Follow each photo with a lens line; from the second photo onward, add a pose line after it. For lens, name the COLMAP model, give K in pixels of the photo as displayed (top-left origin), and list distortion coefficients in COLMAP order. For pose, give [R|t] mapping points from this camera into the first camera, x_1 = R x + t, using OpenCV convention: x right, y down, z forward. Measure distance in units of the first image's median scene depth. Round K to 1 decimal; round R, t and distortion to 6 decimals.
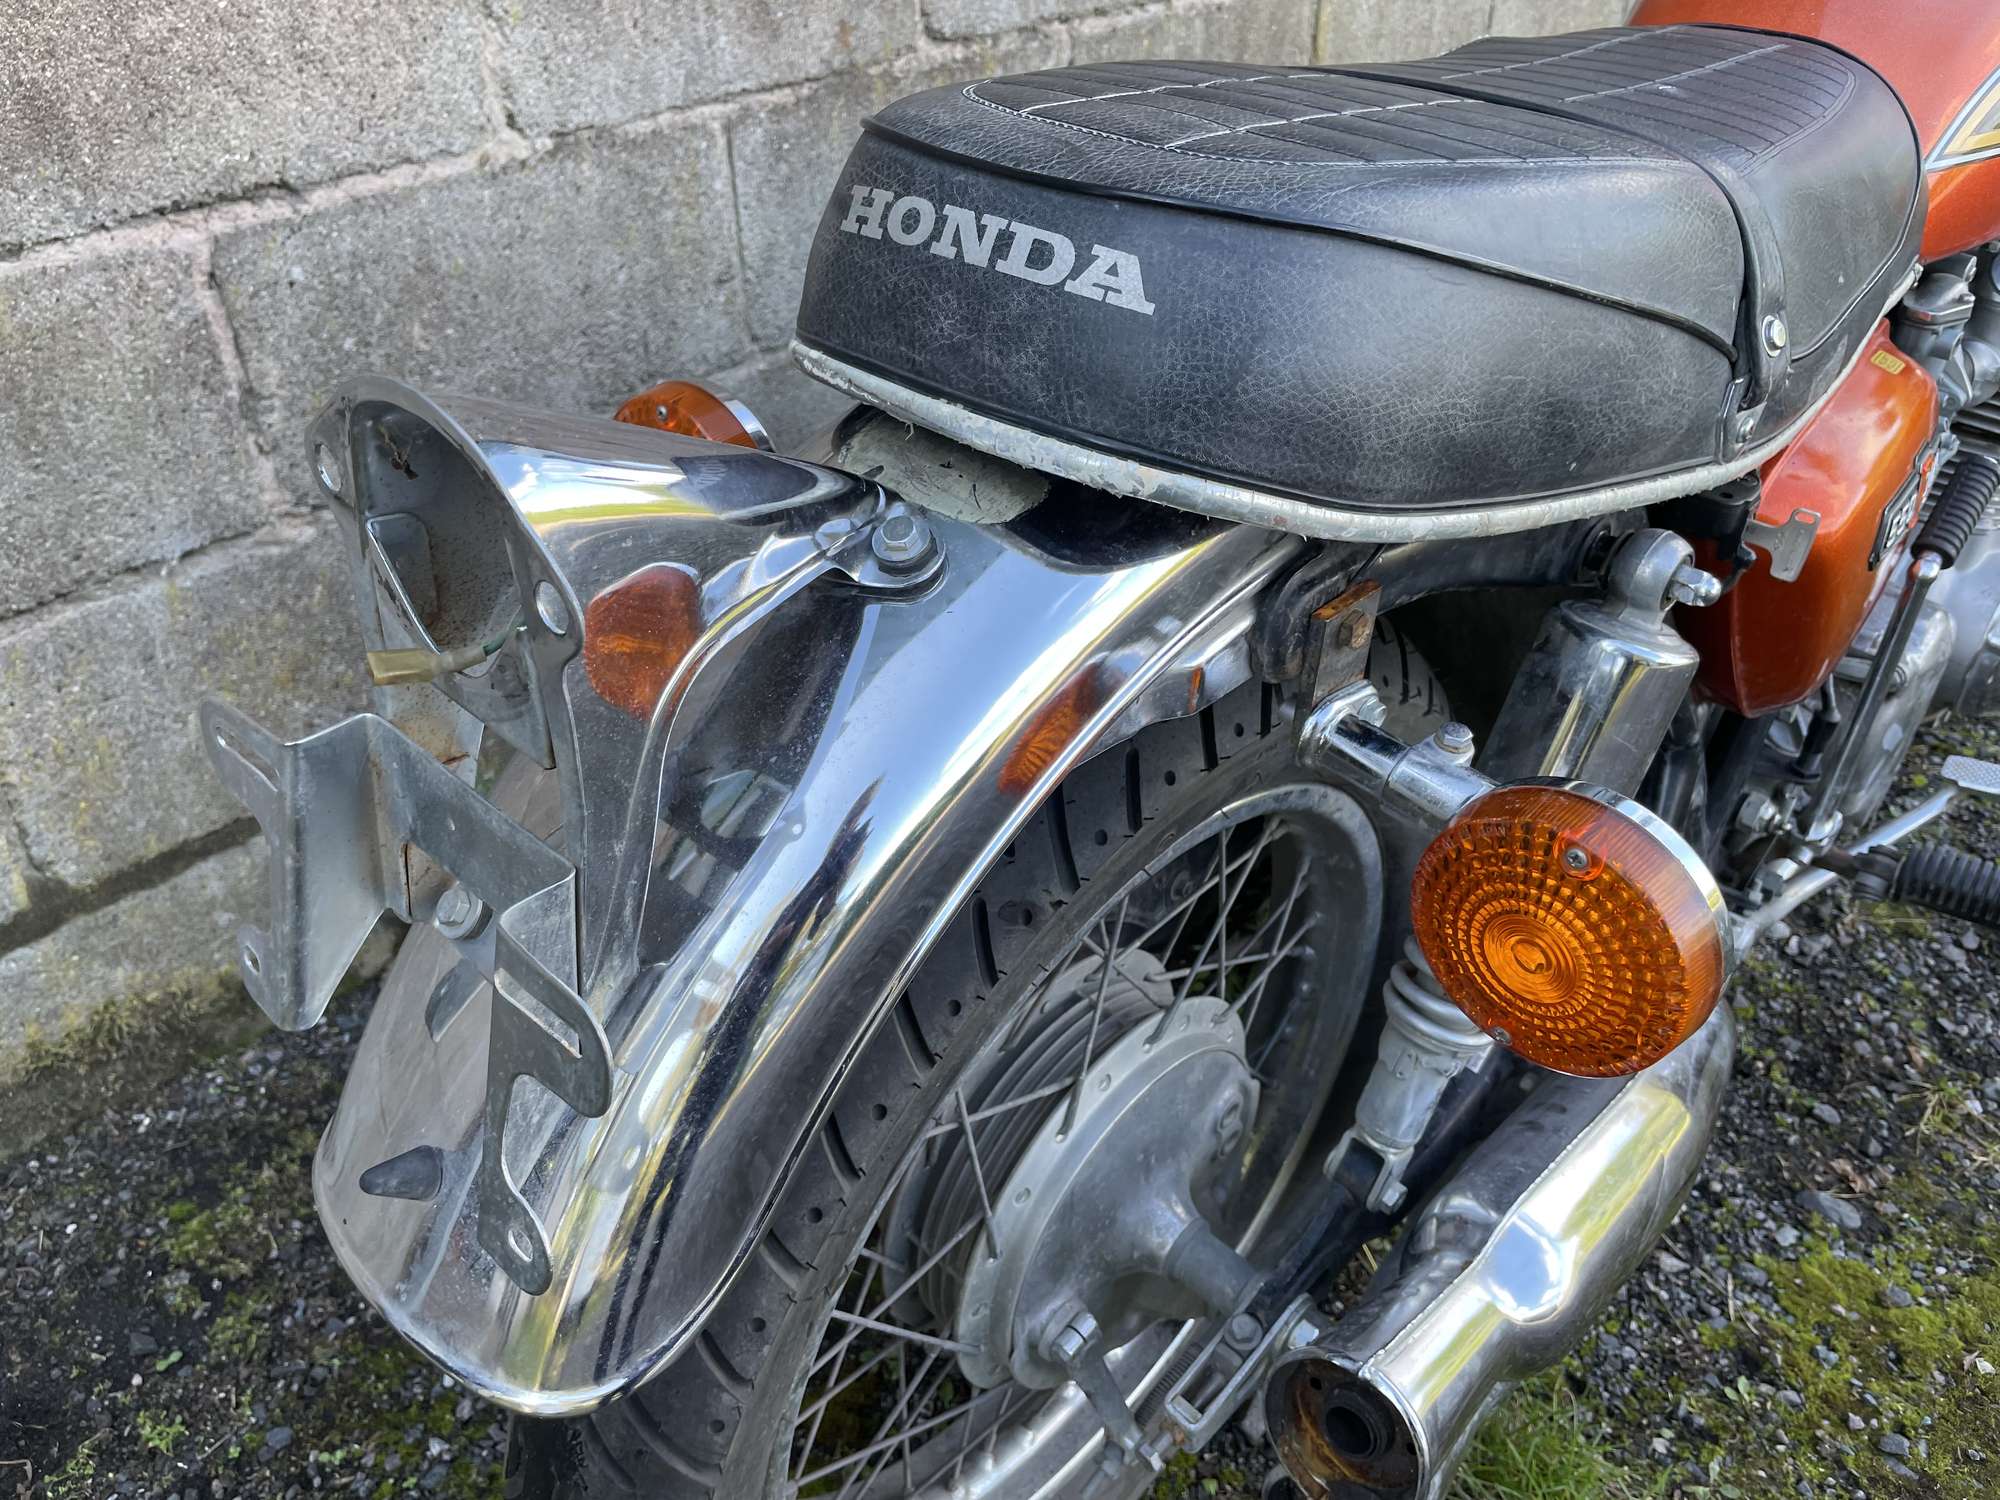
lens RADIAL K [[1535.7, 0, 983.6], [0, 1535.7, 756.9], [0, 0, 1]] dist [0.075388, -0.113637]
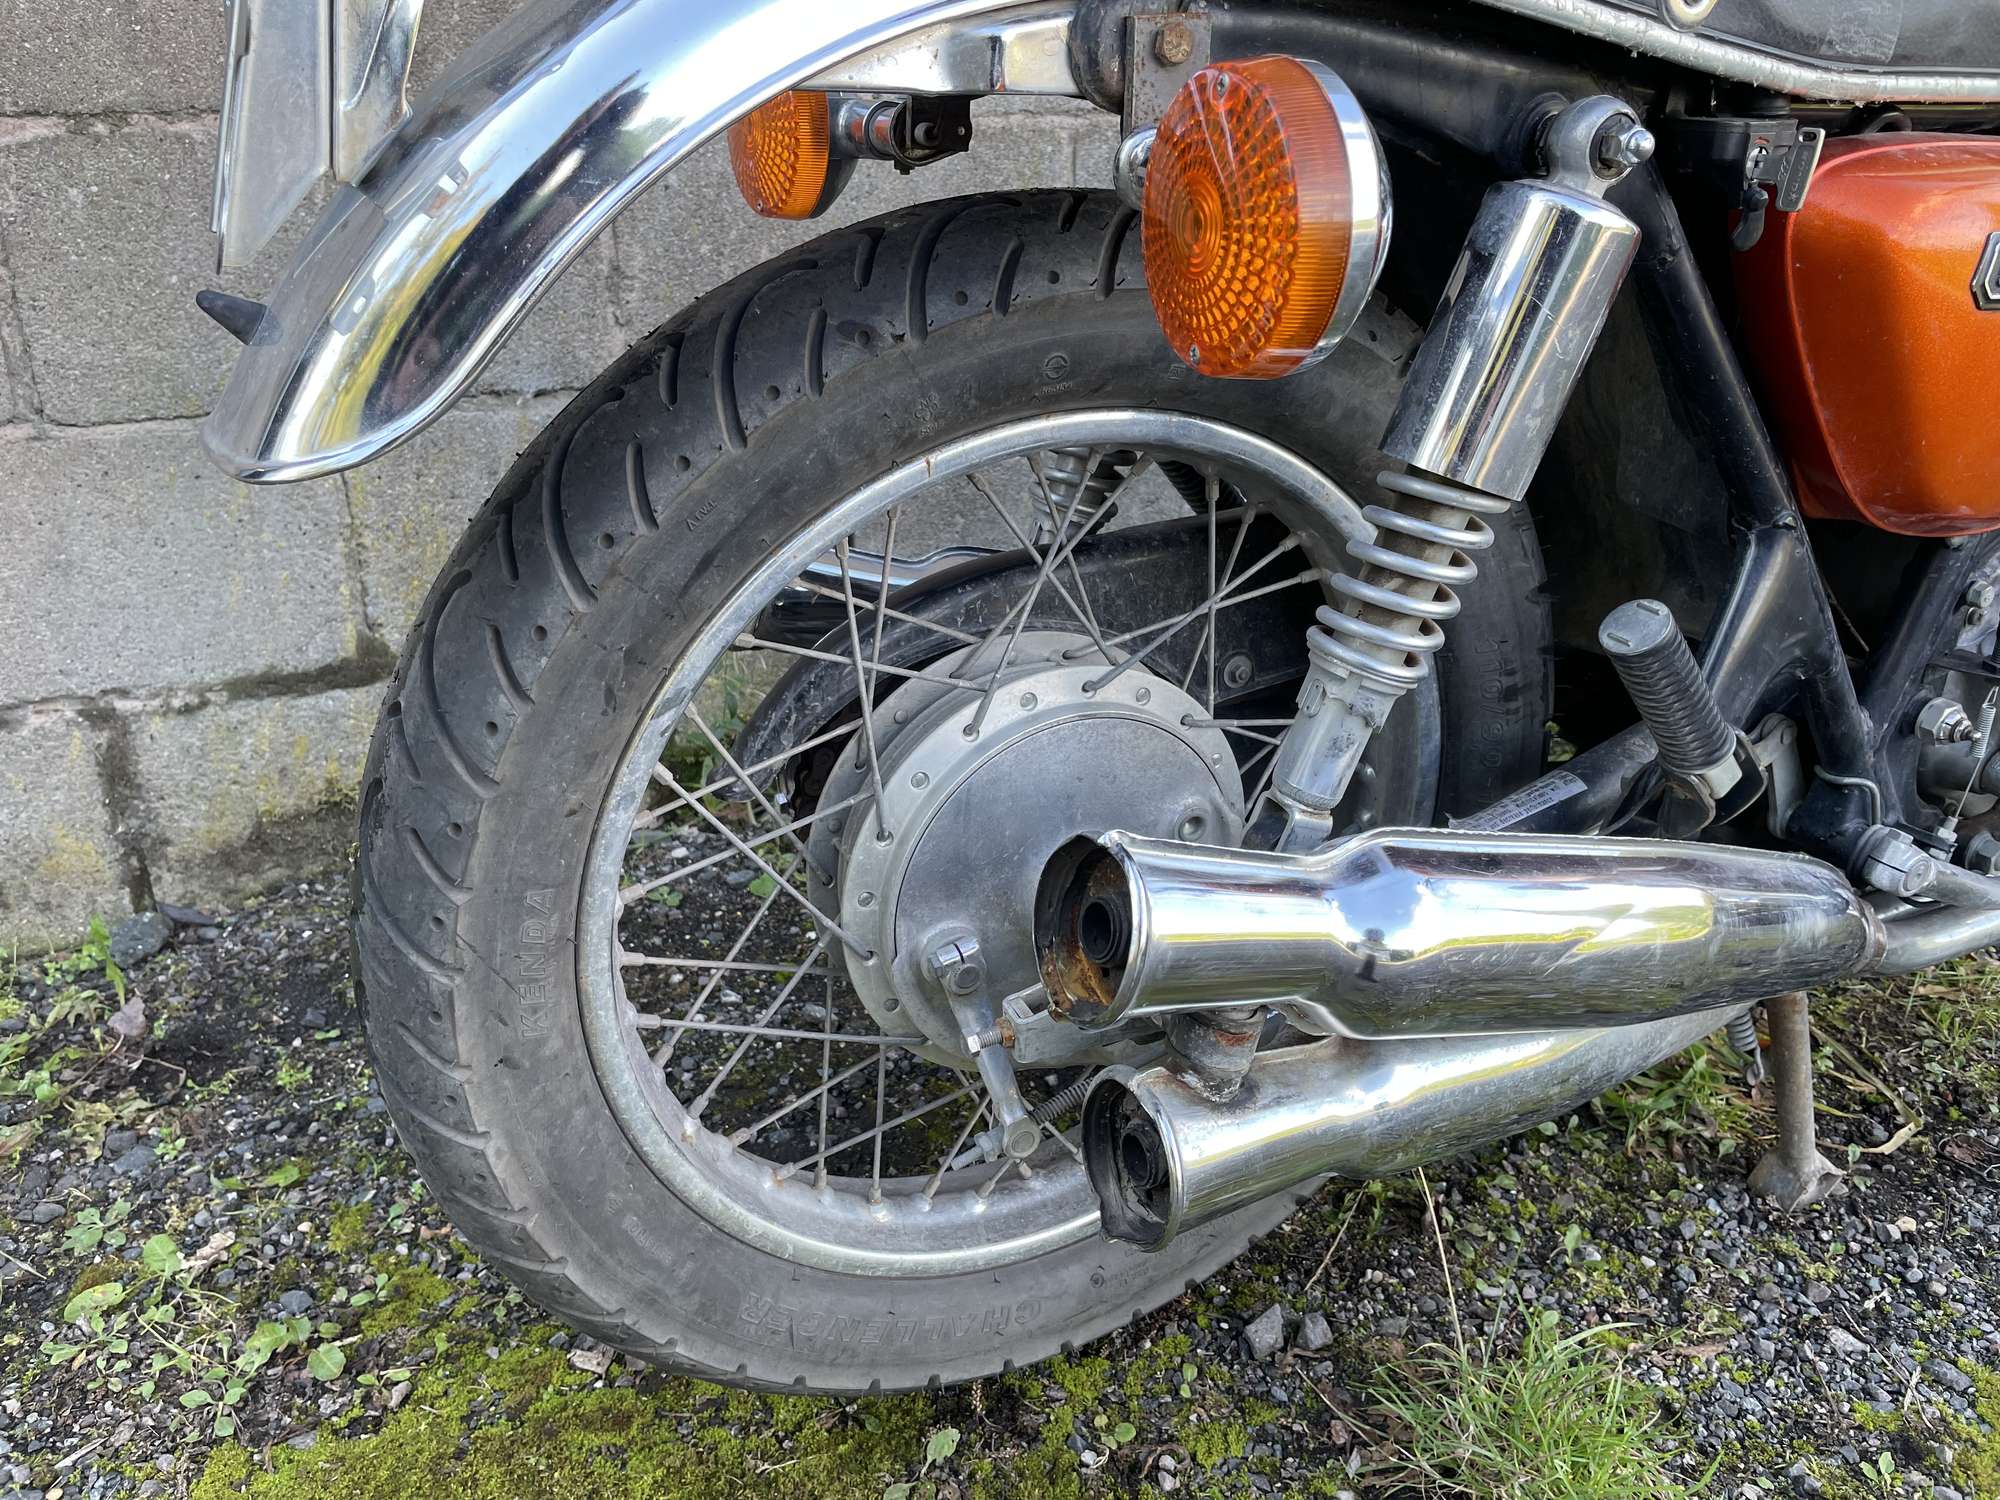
lens RADIAL K [[1535.7, 0, 988.0], [0, 1535.7, 749.5], [0, 0, 1]] dist [0.075388, -0.113637]
pose [[0.933297, 0.148609, -0.326913, 0.231521], [-0.213393, 0.961699, -0.172041, 0.251712], [0.288825, 0.230326, 0.929263, 0.041053]]
